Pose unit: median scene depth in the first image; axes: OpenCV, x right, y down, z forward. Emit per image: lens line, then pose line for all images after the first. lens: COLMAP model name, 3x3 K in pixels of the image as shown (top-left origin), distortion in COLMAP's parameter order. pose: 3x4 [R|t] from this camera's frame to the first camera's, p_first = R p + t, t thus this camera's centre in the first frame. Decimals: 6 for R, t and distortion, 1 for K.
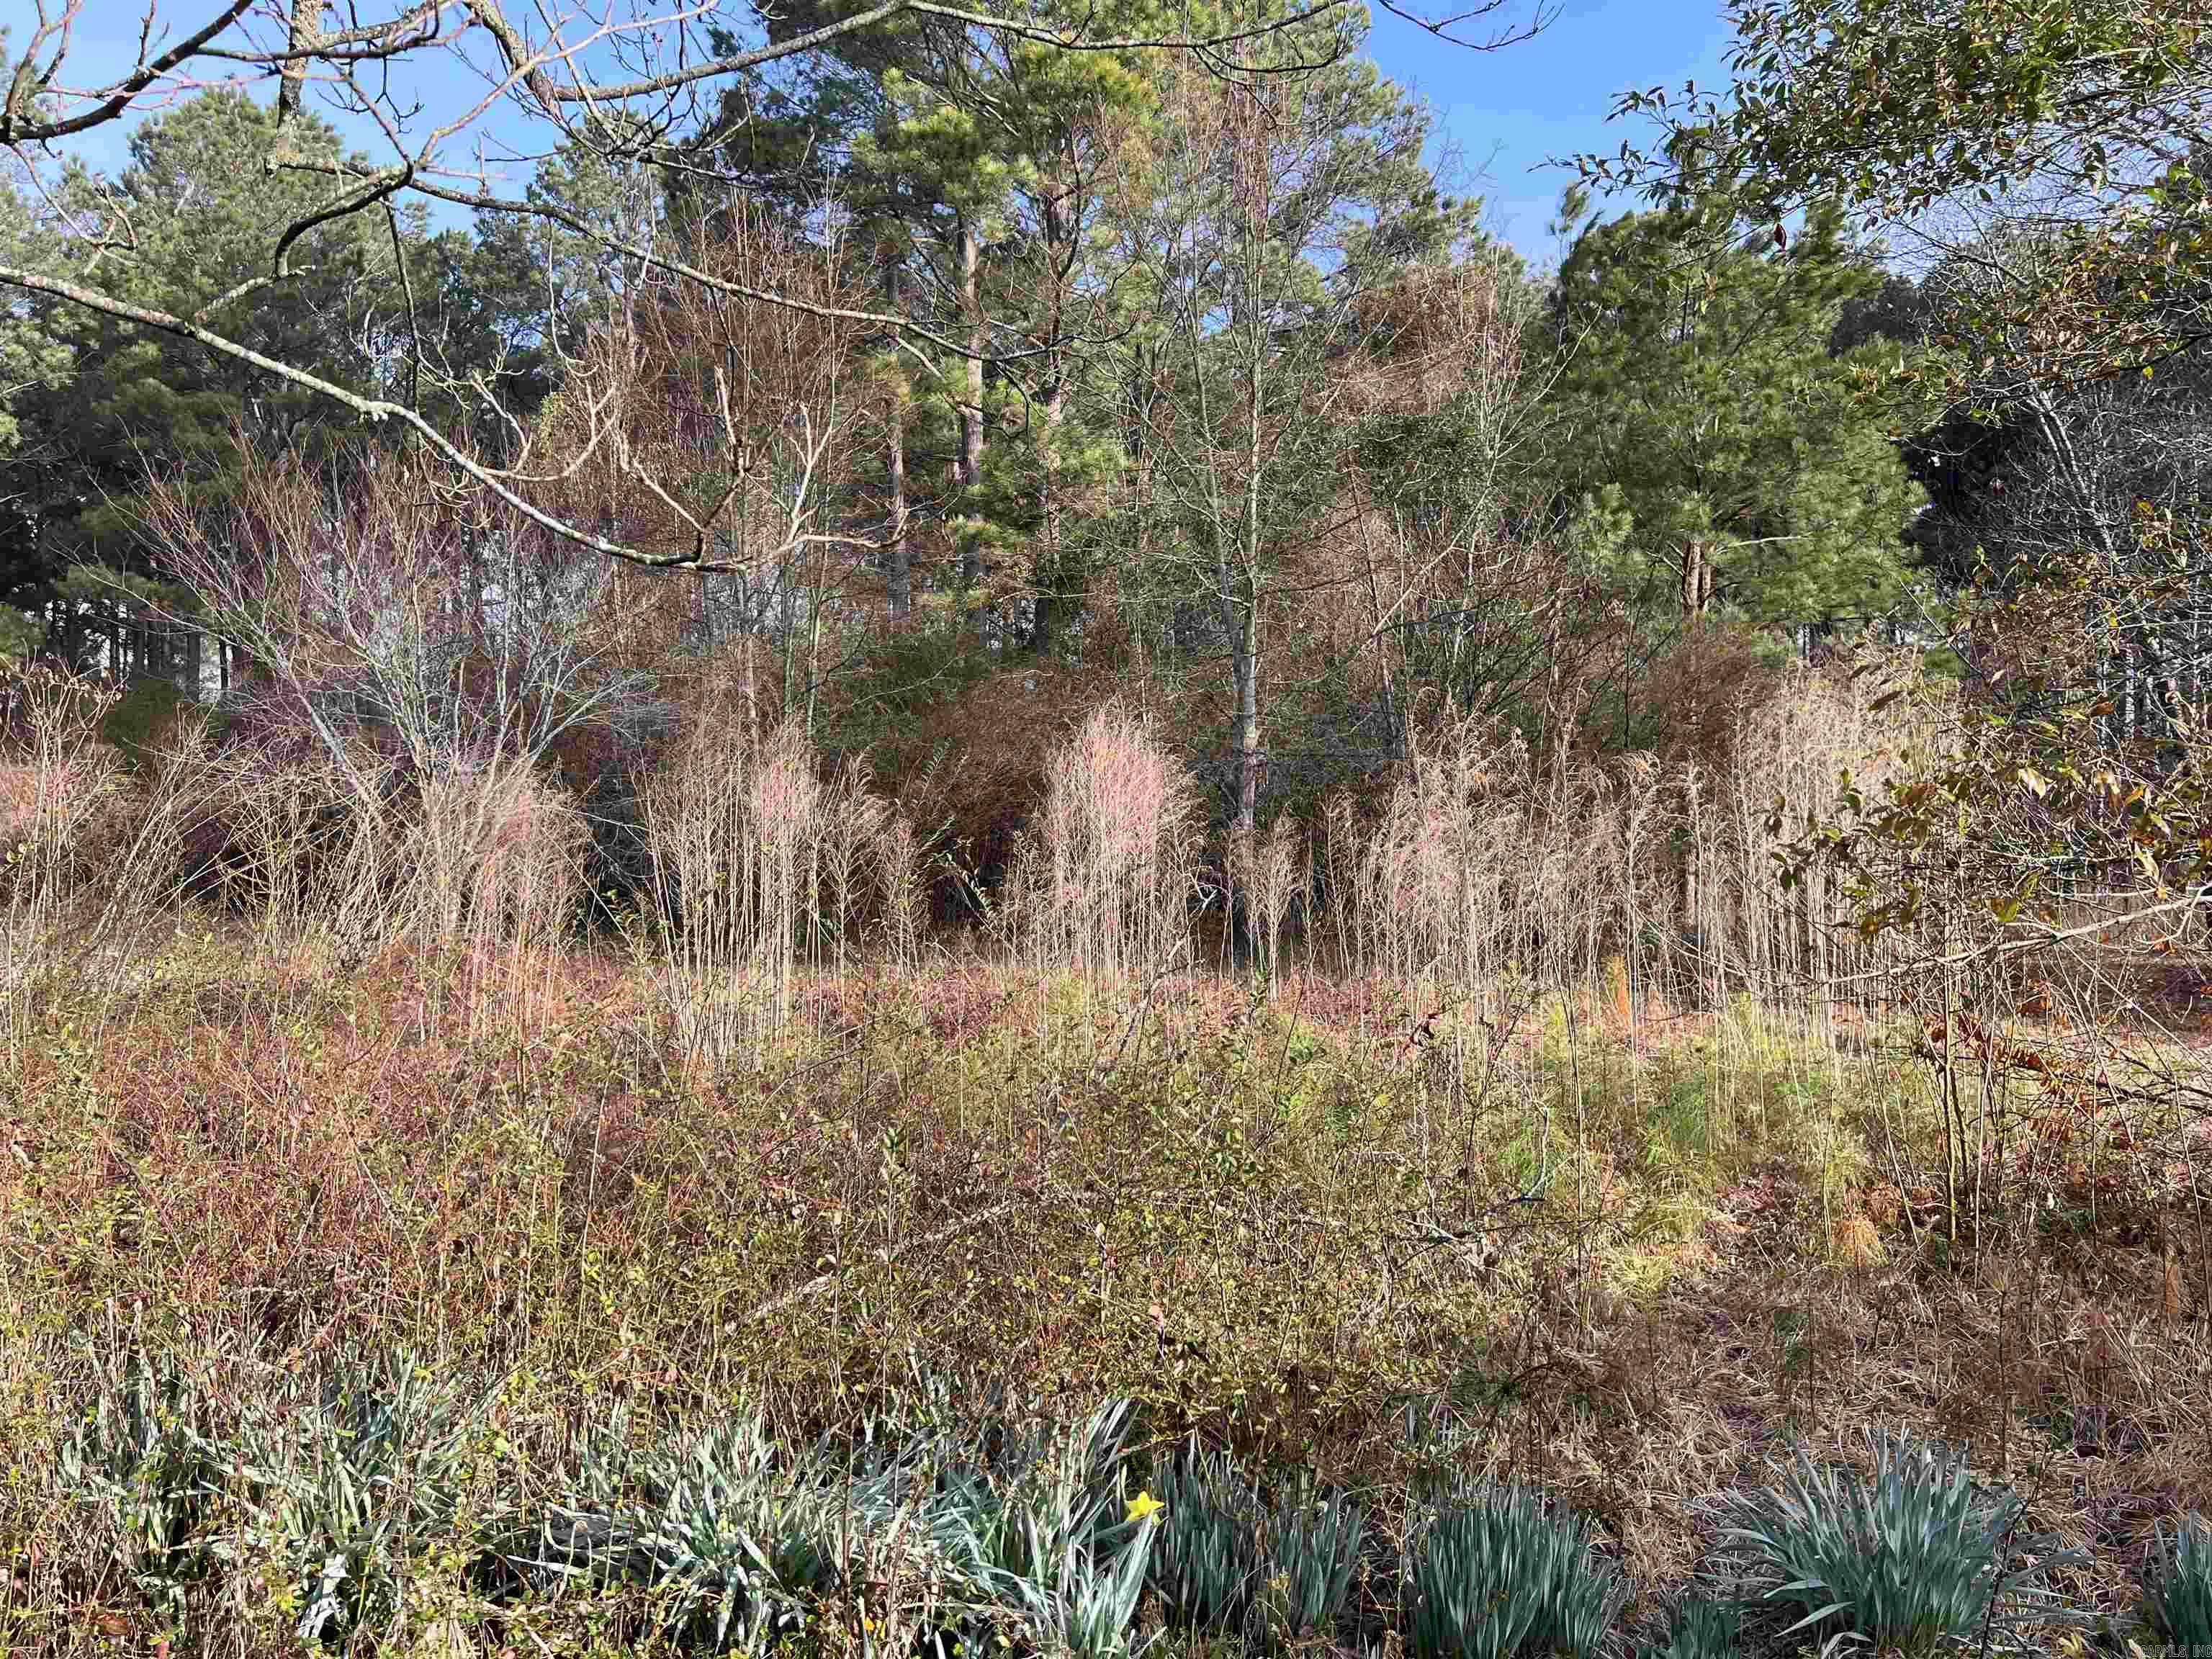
lens RADIAL K [[1676.4, 0, 1106.5], [0, 1676.4, 832.4], [0, 0, 1]] dist [0.002465, 0.000126]
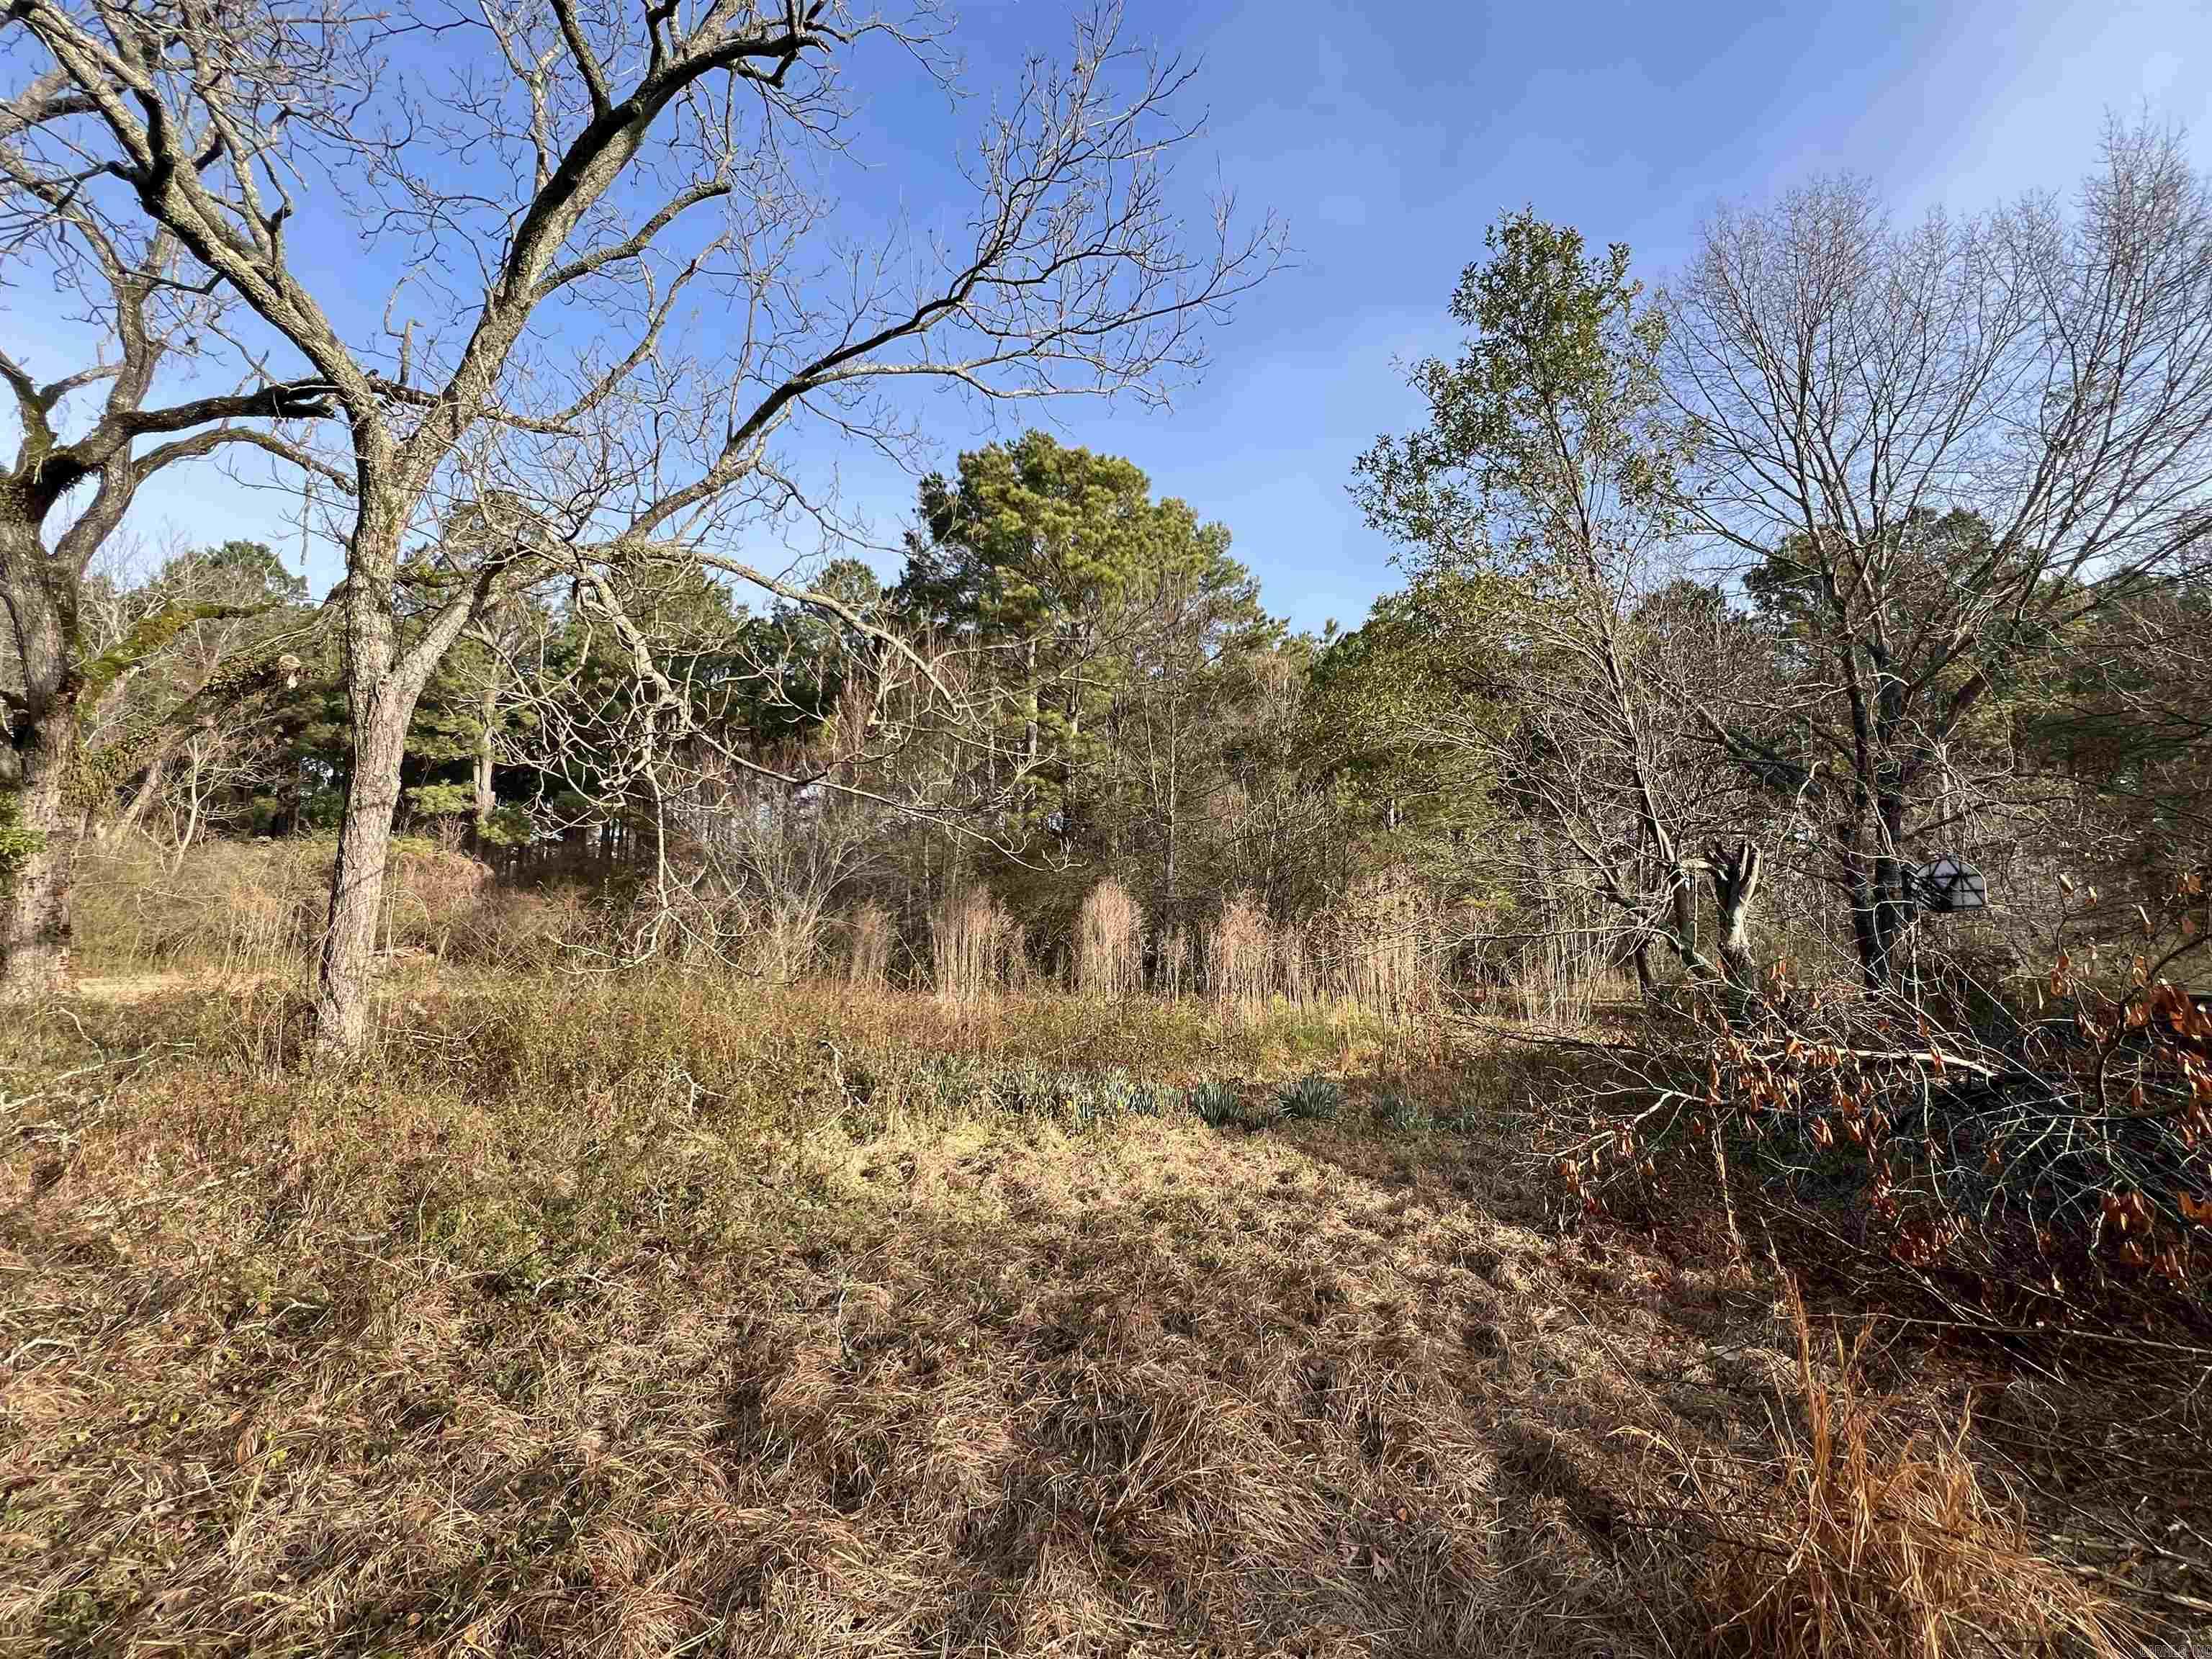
lens RADIAL K [[965.6, 0, 1093.4], [0, 965.6, 832.4], [0, 0, 1]] dist [-0.000616, -0.000003]
pose [[0.999953, 0.009682, -0.000581, -0.008360], [-0.009687, 0.993892, -0.109929, 0.004052], [-0.000487, 0.109930, 0.993939, -0.159098]]
